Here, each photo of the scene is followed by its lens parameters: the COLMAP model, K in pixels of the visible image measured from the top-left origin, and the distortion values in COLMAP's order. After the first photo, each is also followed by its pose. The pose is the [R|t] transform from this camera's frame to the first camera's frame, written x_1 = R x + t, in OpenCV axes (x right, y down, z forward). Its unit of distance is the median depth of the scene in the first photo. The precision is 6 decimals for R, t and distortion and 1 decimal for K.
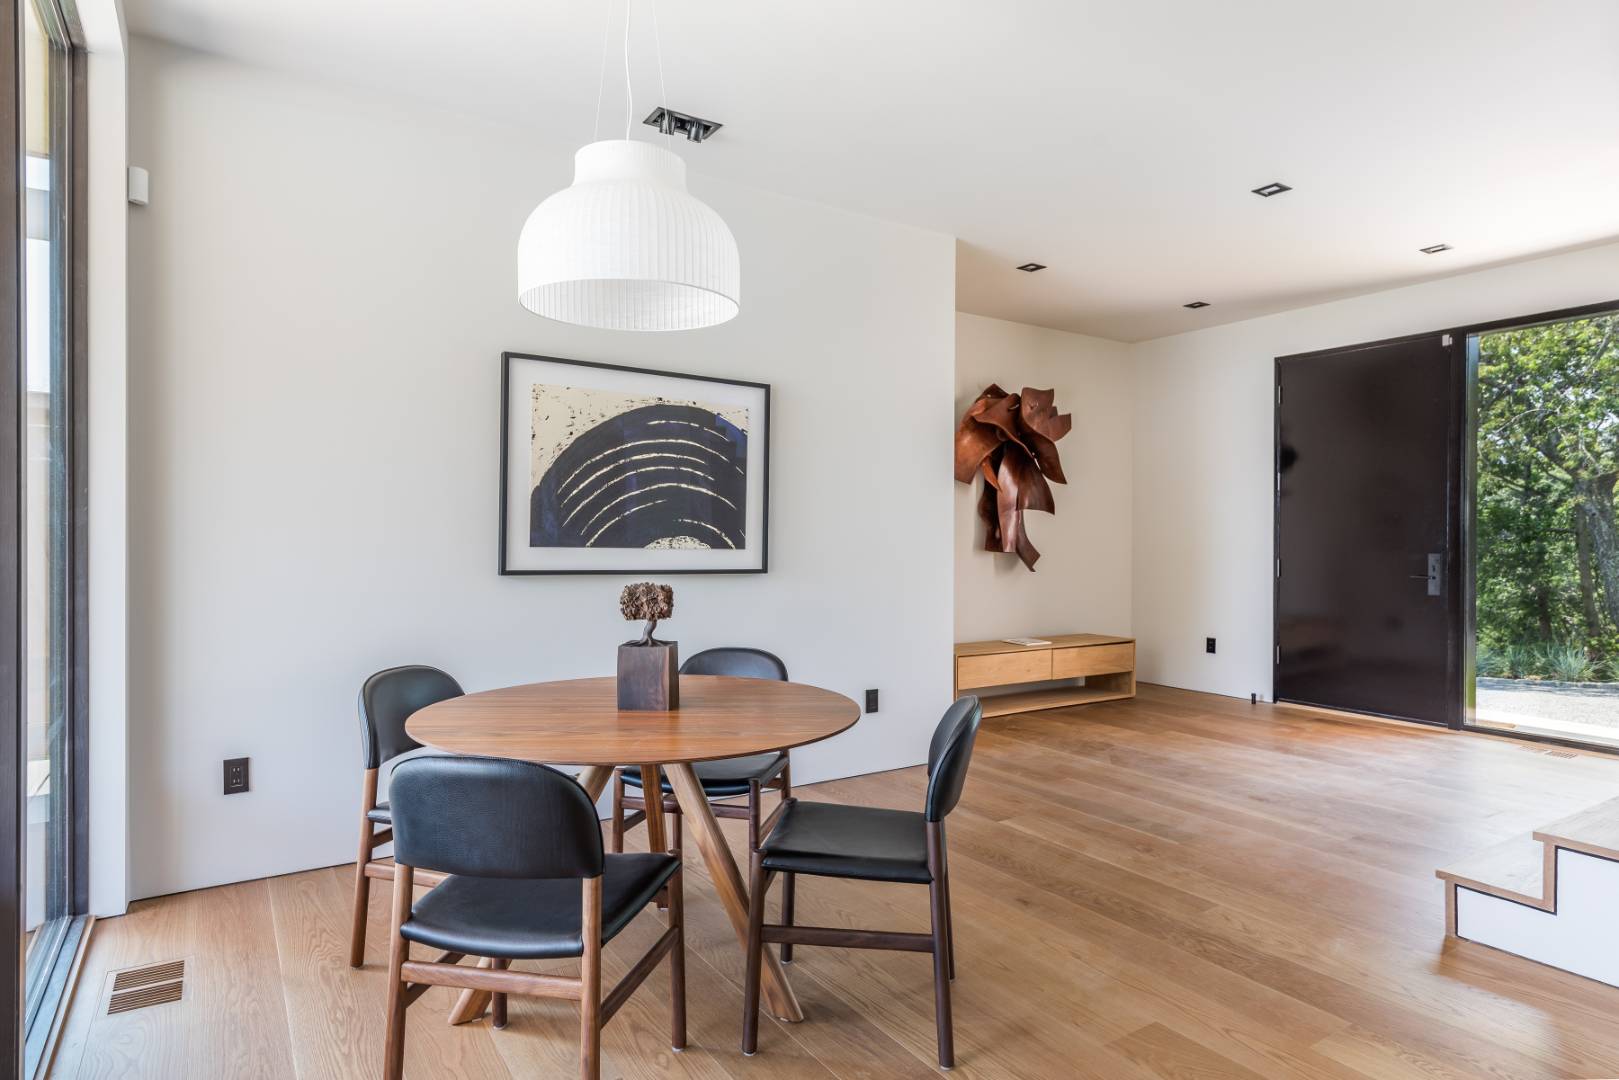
lens RADIAL K [[908.0, 0, 809.0], [0, 908.0, 540.6], [0, 0, 1]] dist [-0.001436, -0.000168]
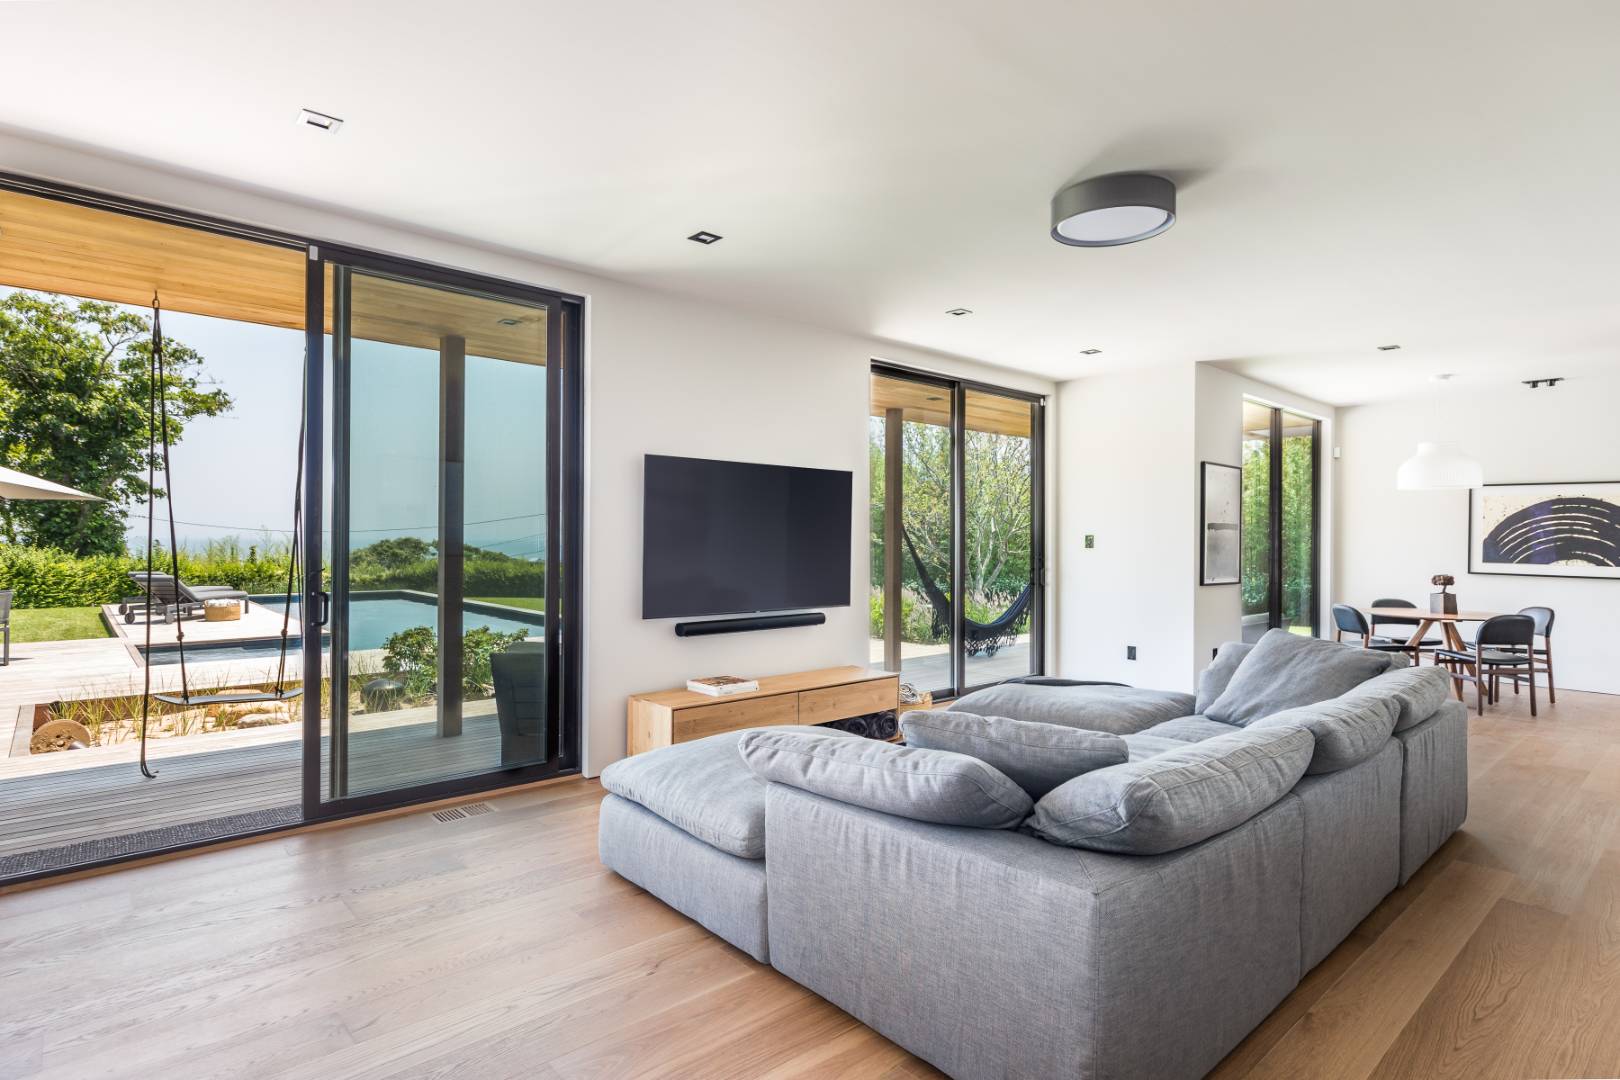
lens RADIAL K [[818.4, 0, 806.3], [0, 818.4, 538.8], [0, 0, 1]] dist [0.013132, 0.000633]
pose [[0.139443, -0.006068, -0.990212, 1.631170], [-0.006577, 0.999953, -0.007054, -0.029413], [0.990208, 0.007496, 0.139397, -1.113718]]
